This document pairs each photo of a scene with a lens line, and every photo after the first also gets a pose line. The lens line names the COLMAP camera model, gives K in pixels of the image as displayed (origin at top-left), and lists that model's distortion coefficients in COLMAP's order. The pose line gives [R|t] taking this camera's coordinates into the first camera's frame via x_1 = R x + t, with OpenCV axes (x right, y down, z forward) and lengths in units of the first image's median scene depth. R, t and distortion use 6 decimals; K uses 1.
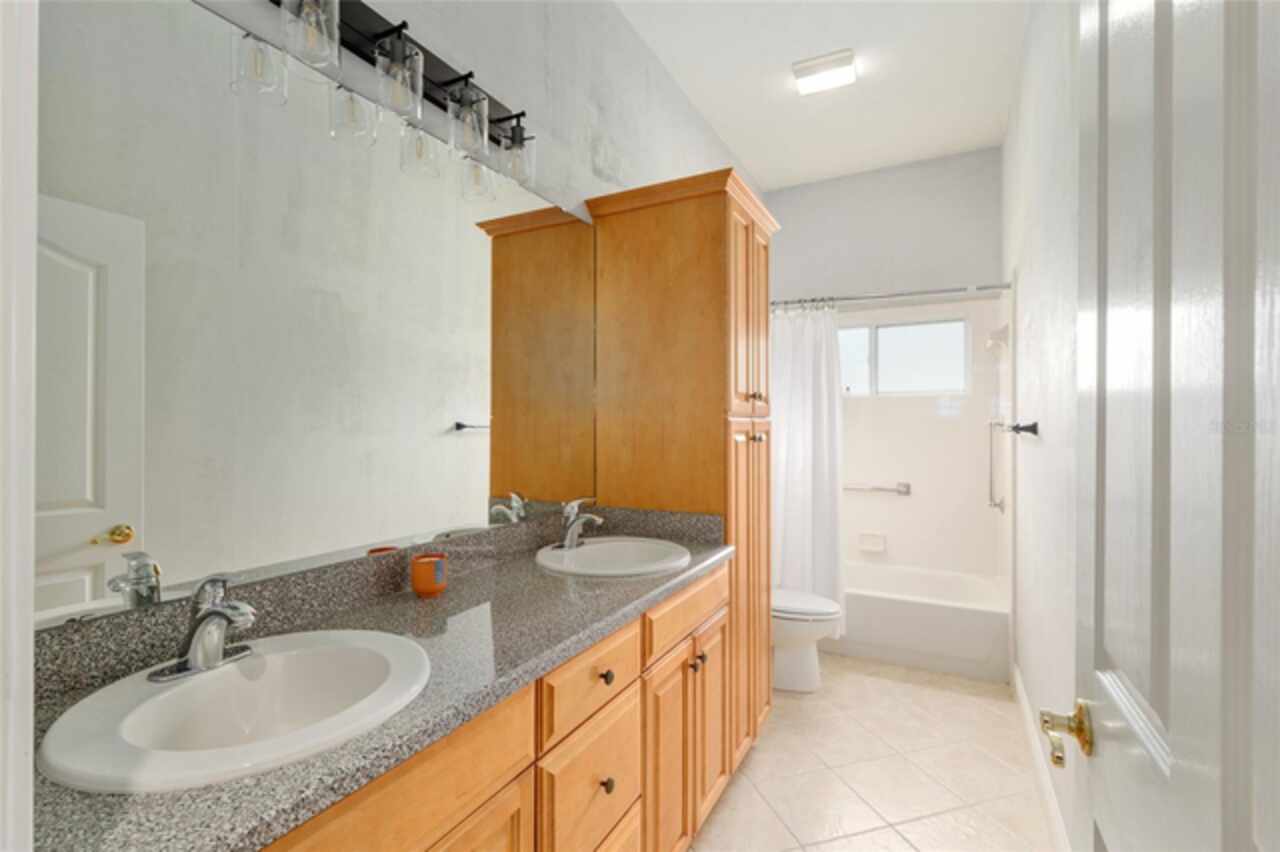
lens RADIAL K [[571.3, 0, 640.0], [0, 571.3, 426.0], [0, 0, 1]] dist [0.000424, -0.000001]
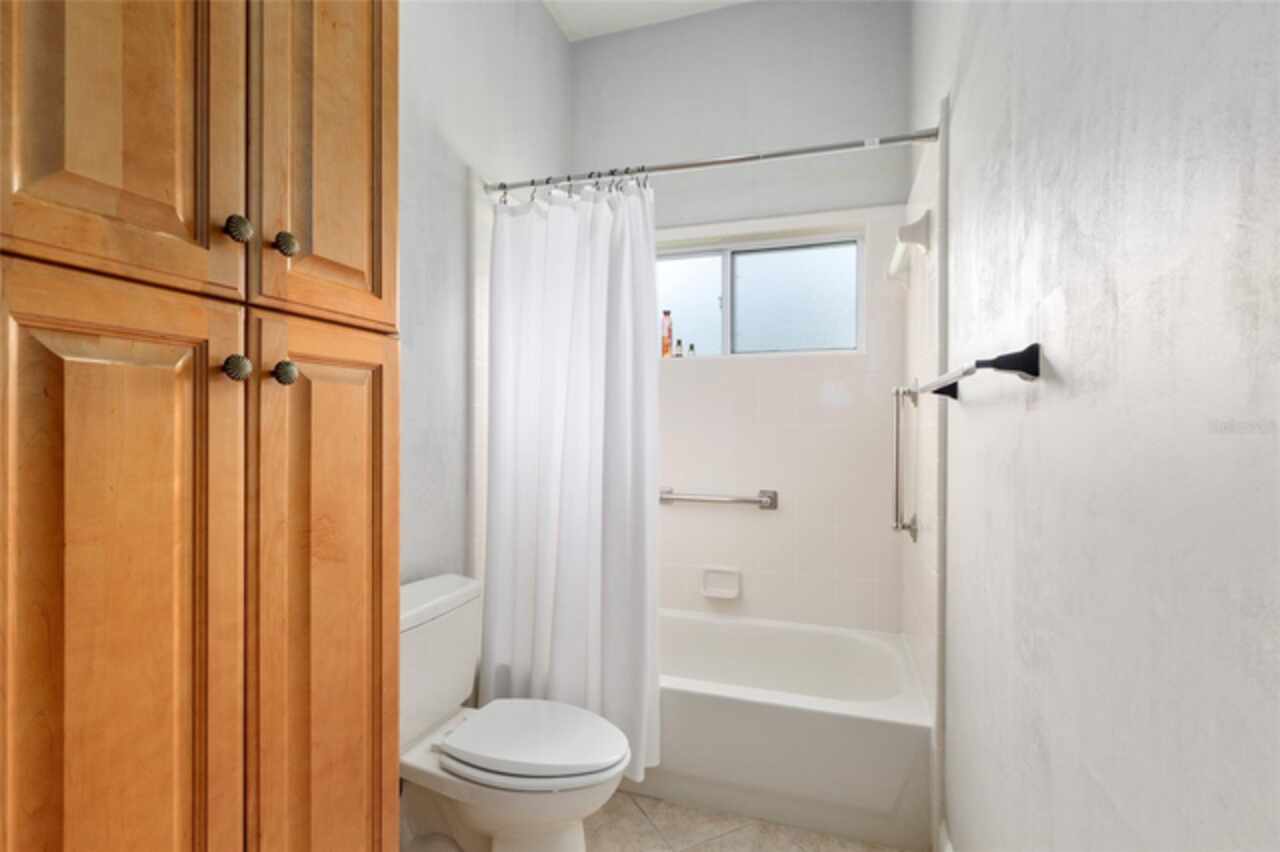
lens RADIAL K [[590.3, 0, 640.0], [0, 590.3, 426.0], [0, 0, 1]] dist [-0.000688, -0.000053]
pose [[0.985181, 0.006873, 0.171379, 0.237529], [-0.006302, 0.999973, -0.003875, 0.035461], [-0.171401, 0.002737, 0.985198, 0.428300]]
